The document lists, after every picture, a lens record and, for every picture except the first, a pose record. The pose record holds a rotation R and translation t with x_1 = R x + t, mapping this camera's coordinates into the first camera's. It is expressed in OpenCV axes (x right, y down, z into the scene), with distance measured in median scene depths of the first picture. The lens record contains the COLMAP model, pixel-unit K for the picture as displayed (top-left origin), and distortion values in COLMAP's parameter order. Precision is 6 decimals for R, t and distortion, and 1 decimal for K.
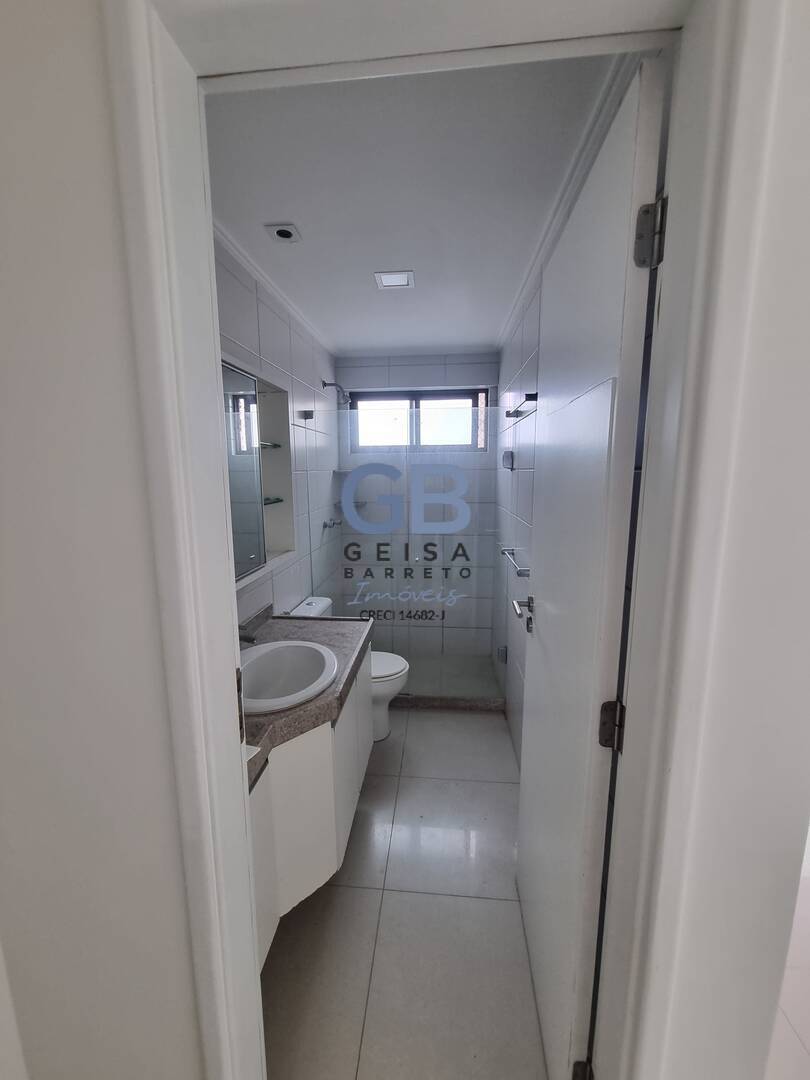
lens RADIAL K [[439.7, 0, 405.0], [0, 439.7, 540.0], [0, 0, 1]] dist [0.000119, 0.000027]
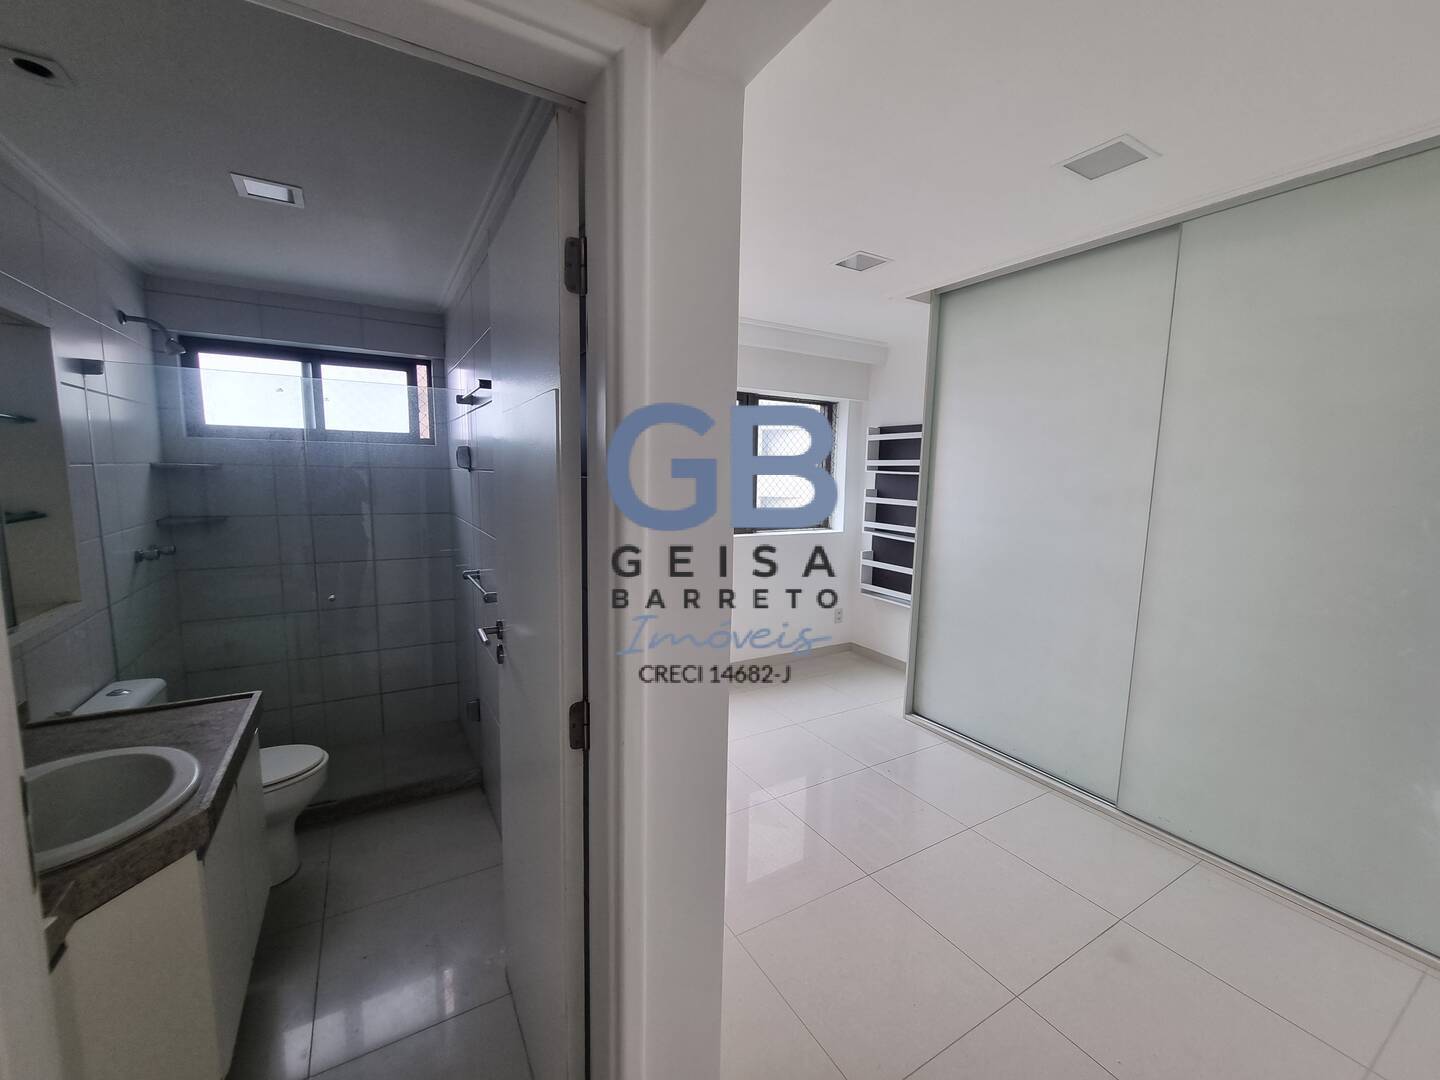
lens RADIAL K [[586.3, 0, 720.8], [0, 586.3, 546.3], [0, 0, 1]] dist [0.000119, 0.000027]
pose [[0.809304, -0.053189, 0.584977, -0.013285], [0.069009, 0.997605, -0.004765, 0.011307], [-0.583322, 0.044225, 0.811036, -0.101595]]
